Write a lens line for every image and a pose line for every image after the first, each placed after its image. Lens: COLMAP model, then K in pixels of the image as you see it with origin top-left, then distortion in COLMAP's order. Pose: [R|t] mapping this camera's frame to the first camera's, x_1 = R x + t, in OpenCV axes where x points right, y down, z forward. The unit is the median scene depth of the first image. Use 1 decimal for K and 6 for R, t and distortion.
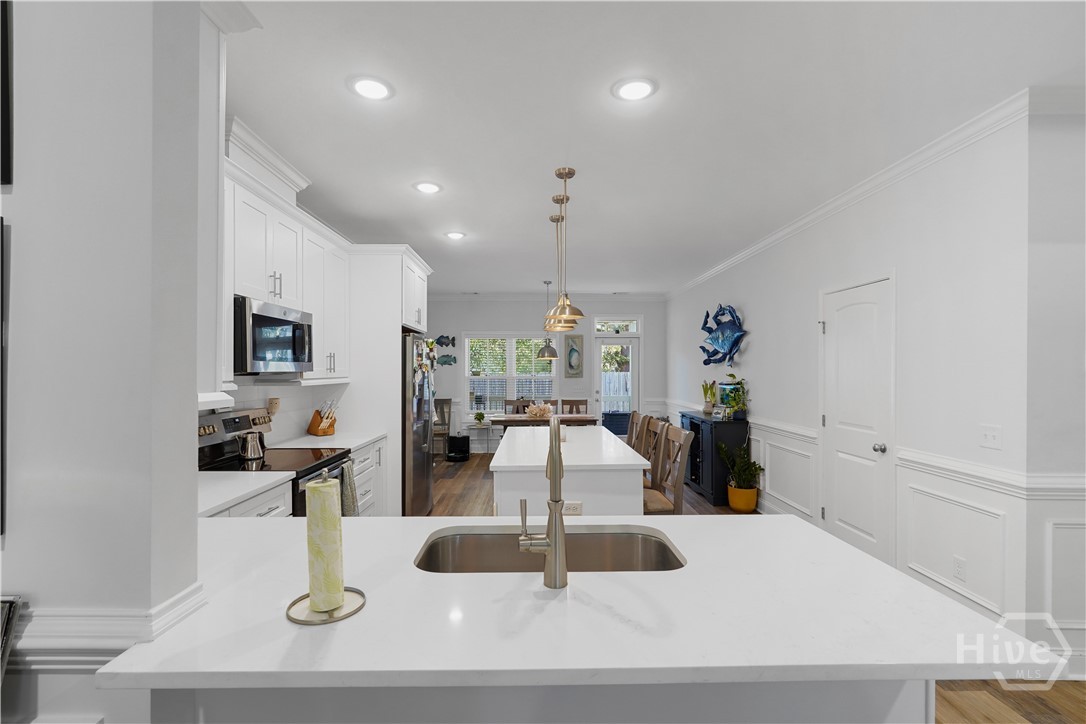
lens RADIAL K [[482.8, 0, 542.7], [0, 482.8, 372.3], [0, 0, 1]] dist [-0.017237, 0.005458]
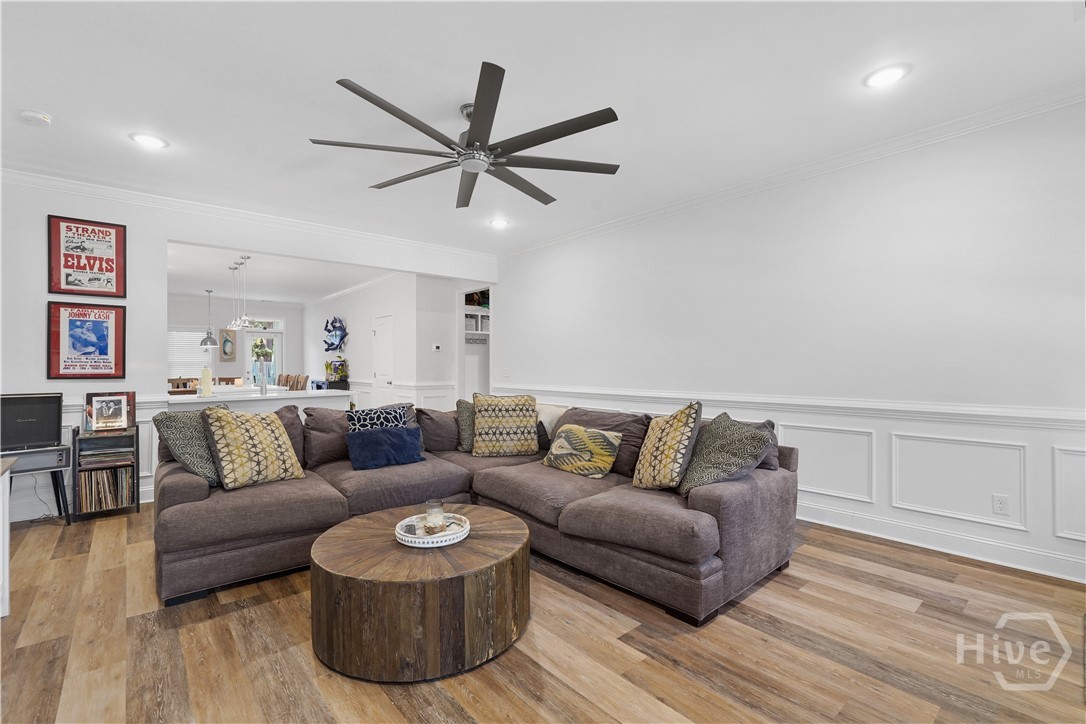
lens RADIAL K [[482.8, 0, 530.0], [0, 482.8, 366.4], [0, 0, 1]] dist [-0.017237, 0.005458]
pose [[0.779150, -0.005158, 0.626816, -0.153307], [0.006200, 0.999981, 0.000523, 0.038764], [-0.626807, 0.003478, 0.779167, -0.719795]]
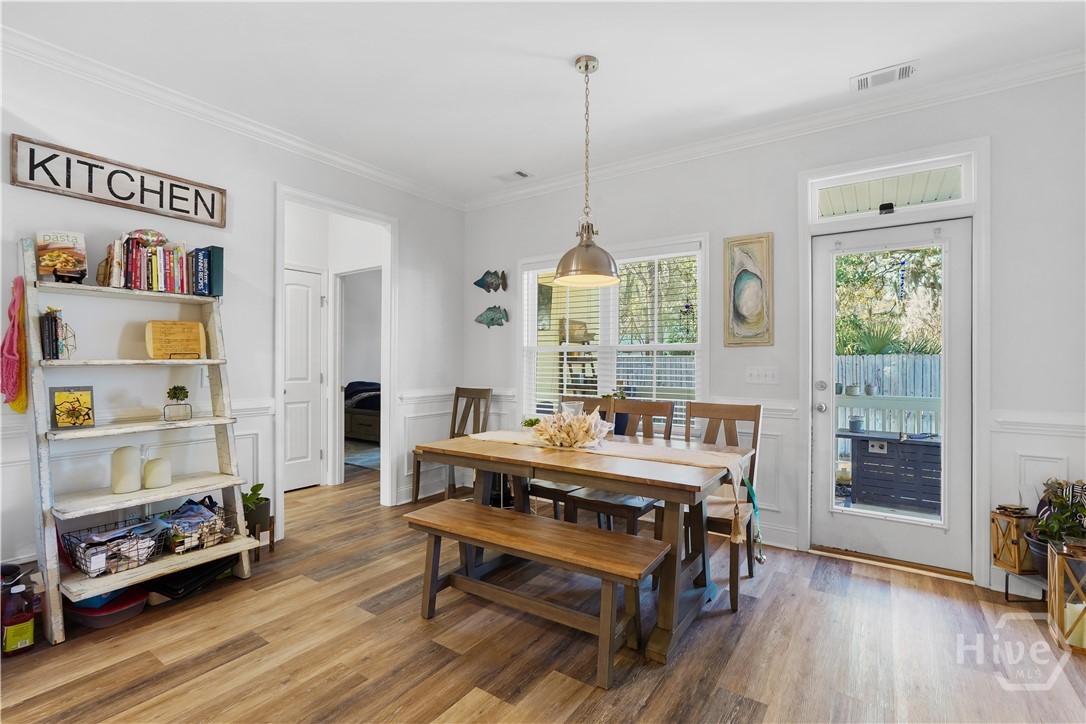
lens RADIAL K [[491.7, 0, 539.7], [0, 491.7, 359.0], [0, 0, 1]] dist [-0.013875, 0.004143]
pose [[0.810797, 0.000476, -0.585327, 0.216181], [-0.003323, 0.999987, -0.003790, 0.032195], [0.585318, 0.005018, 0.810788, 0.794604]]
